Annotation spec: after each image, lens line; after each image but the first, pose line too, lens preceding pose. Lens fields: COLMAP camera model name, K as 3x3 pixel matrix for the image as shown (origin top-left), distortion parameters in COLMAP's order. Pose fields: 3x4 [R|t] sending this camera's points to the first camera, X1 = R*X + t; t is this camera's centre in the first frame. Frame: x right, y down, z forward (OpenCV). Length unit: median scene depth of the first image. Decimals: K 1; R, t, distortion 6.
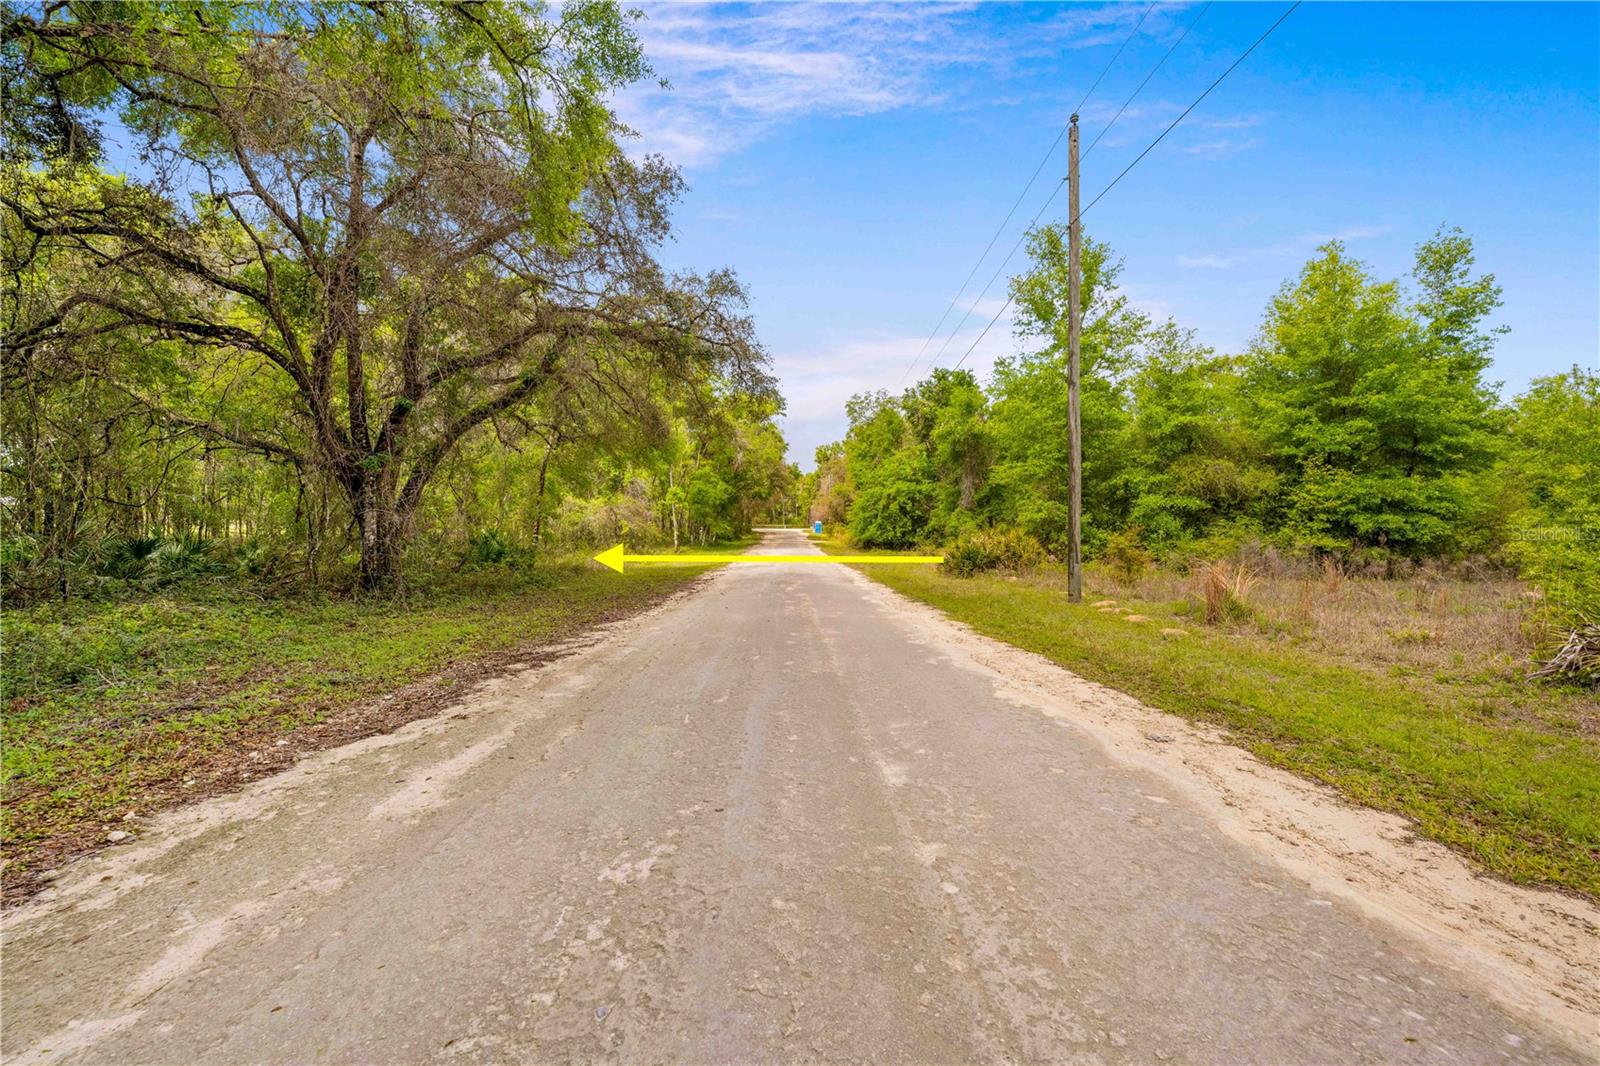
lens RADIAL K [[638.7, 0, 800.2], [0, 638.7, 528.4], [0, 0, 1]] dist [0.000517, 0.000039]
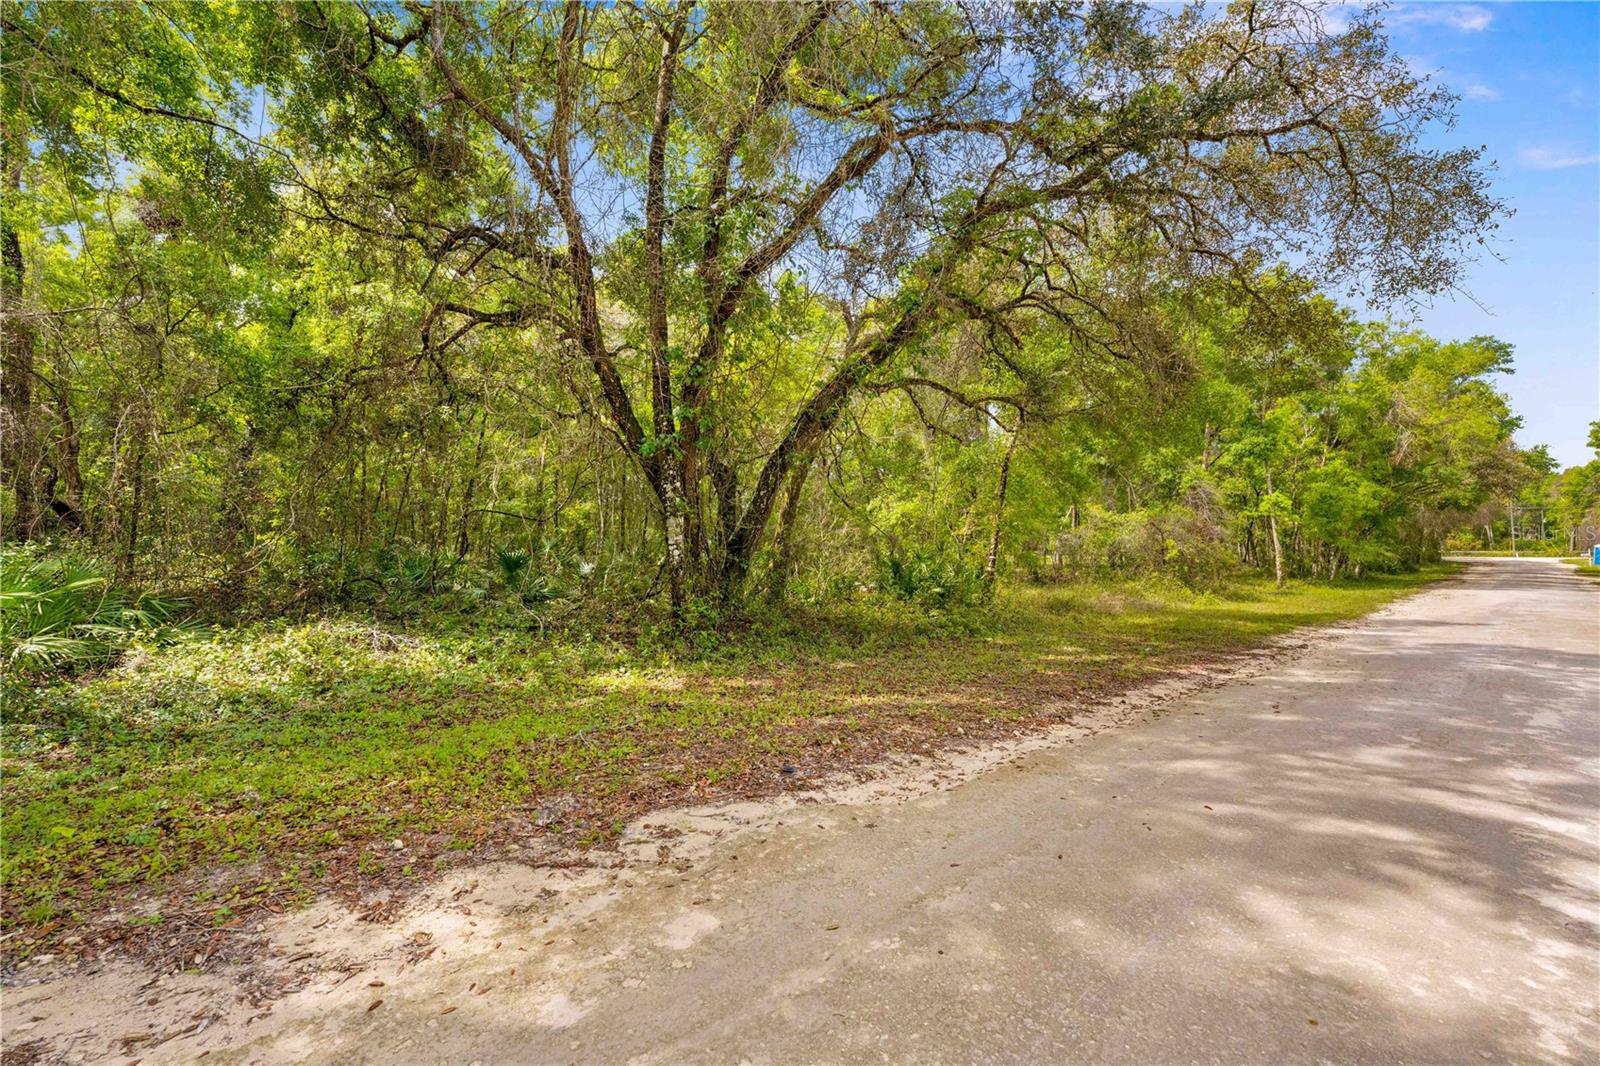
lens RADIAL K [[638.7, 0, 799.2], [0, 638.7, 532.3], [0, 0, 1]] dist [0.000517, 0.000039]
pose [[0.647717, -0.019033, -0.761643, -0.004000], [-0.007601, 0.999477, -0.031440, 0.002824], [0.761843, 0.026153, 0.647234, 0.140547]]
